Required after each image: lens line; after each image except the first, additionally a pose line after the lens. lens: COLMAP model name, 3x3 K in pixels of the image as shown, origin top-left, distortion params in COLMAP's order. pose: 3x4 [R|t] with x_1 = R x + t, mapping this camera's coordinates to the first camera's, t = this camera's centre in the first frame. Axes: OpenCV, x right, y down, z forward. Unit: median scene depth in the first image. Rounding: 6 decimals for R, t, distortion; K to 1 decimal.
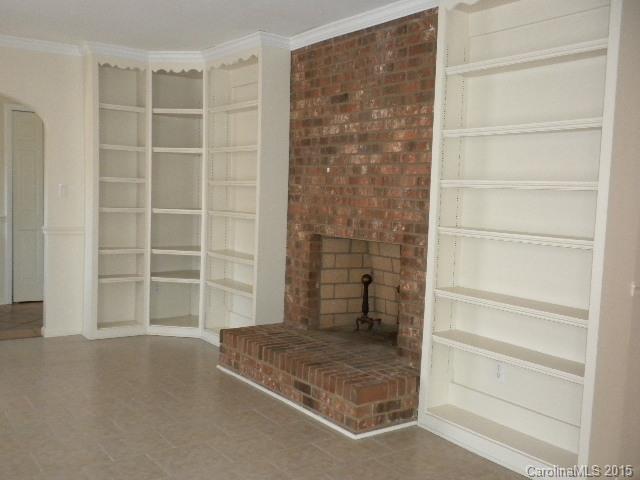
lens RADIAL K [[669.5, 0, 318.9], [0, 669.5, 244.9], [0, 0, 1]] dist [0.051963, 0.000000]
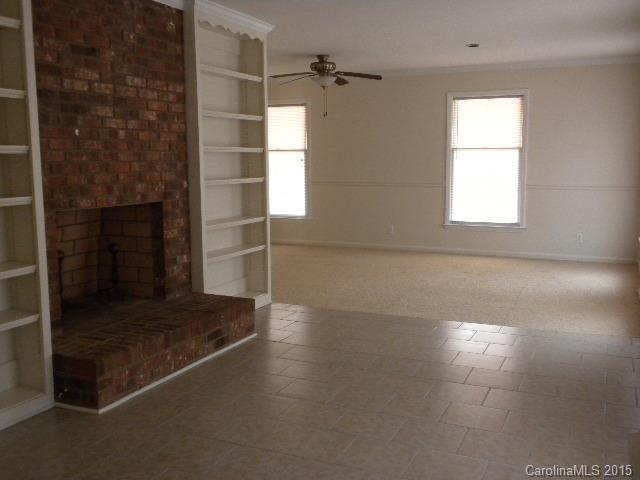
lens RADIAL K [[669.5, 0, 319.8], [0, 669.5, 237.1], [0, 0, 1]] dist [0.051963, 0.000000]
pose [[-0.513788, -0.138376, 0.846684, -0.950420], [0.050620, 0.980297, 0.190931, -0.138941], [-0.856422, 0.140957, -0.496661, 1.267213]]
